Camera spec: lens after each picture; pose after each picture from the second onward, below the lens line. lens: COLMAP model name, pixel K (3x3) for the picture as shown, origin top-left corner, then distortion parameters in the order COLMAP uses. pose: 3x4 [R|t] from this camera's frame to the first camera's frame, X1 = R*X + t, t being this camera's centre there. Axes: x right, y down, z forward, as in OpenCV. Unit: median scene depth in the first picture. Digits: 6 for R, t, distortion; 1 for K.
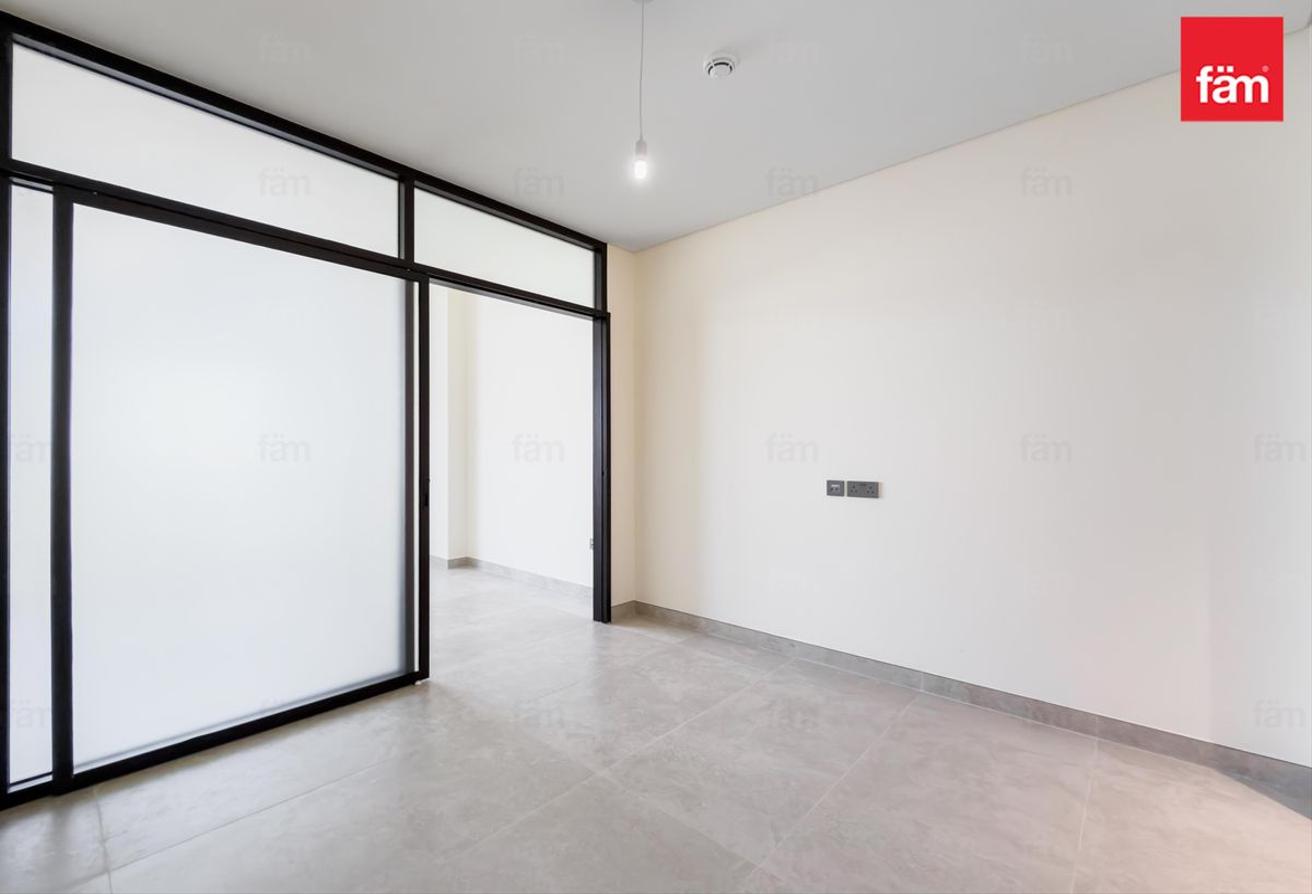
lens RADIAL K [[566.8, 0, 633.4], [0, 566.8, 449.7], [0, 0, 1]] dist [0.008283, -0.000065]
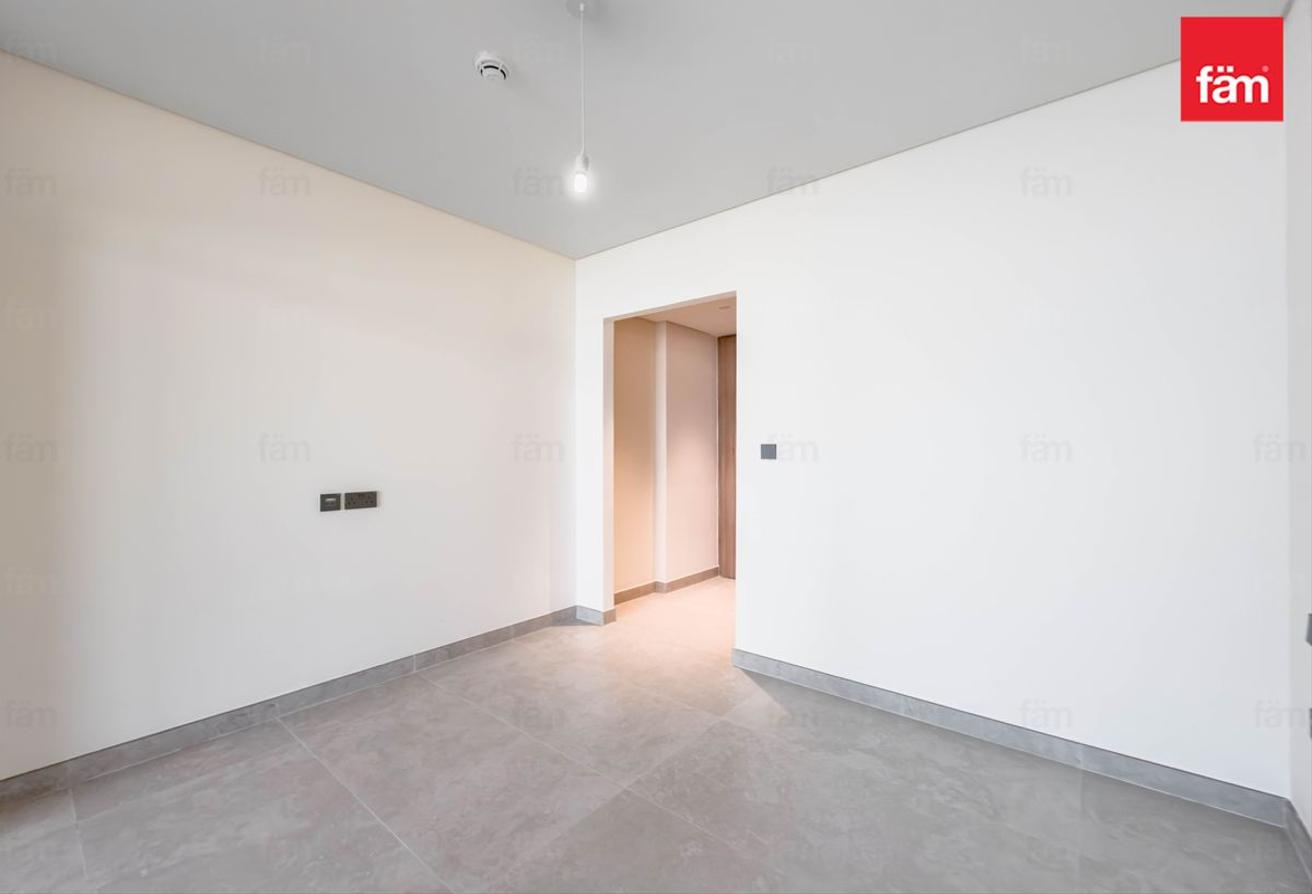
lens RADIAL K [[531.6, 0, 647.7], [0, 531.6, 447.7], [0, 0, 1]] dist [0.000298, 0.000297]
pose [[-0.060314, 0.004705, 0.998168, -0.569846], [-0.004109, 0.999979, -0.004962, -0.018834], [-0.998171, -0.004401, -0.060294, 0.591722]]
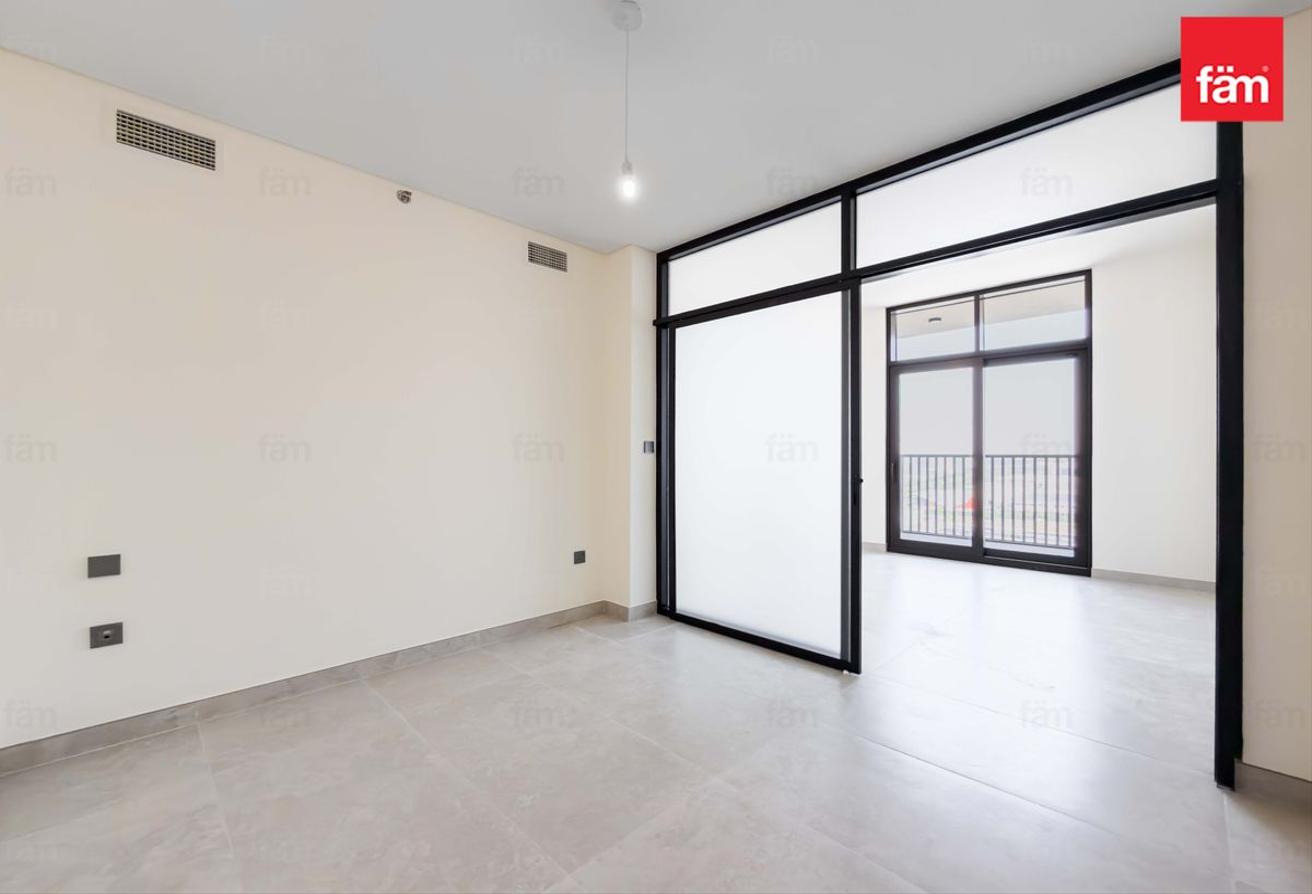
lens RADIAL K [[545.1, 0, 622.3], [0, 545.1, 455.8], [0, 0, 1]] dist [-0.003063, -0.000392]
pose [[-0.083272, 0.006588, -0.996505, 0.654841], [0.000619, 0.999978, 0.006559, 0.003936], [0.996527, -0.000071, -0.083274, 0.674255]]
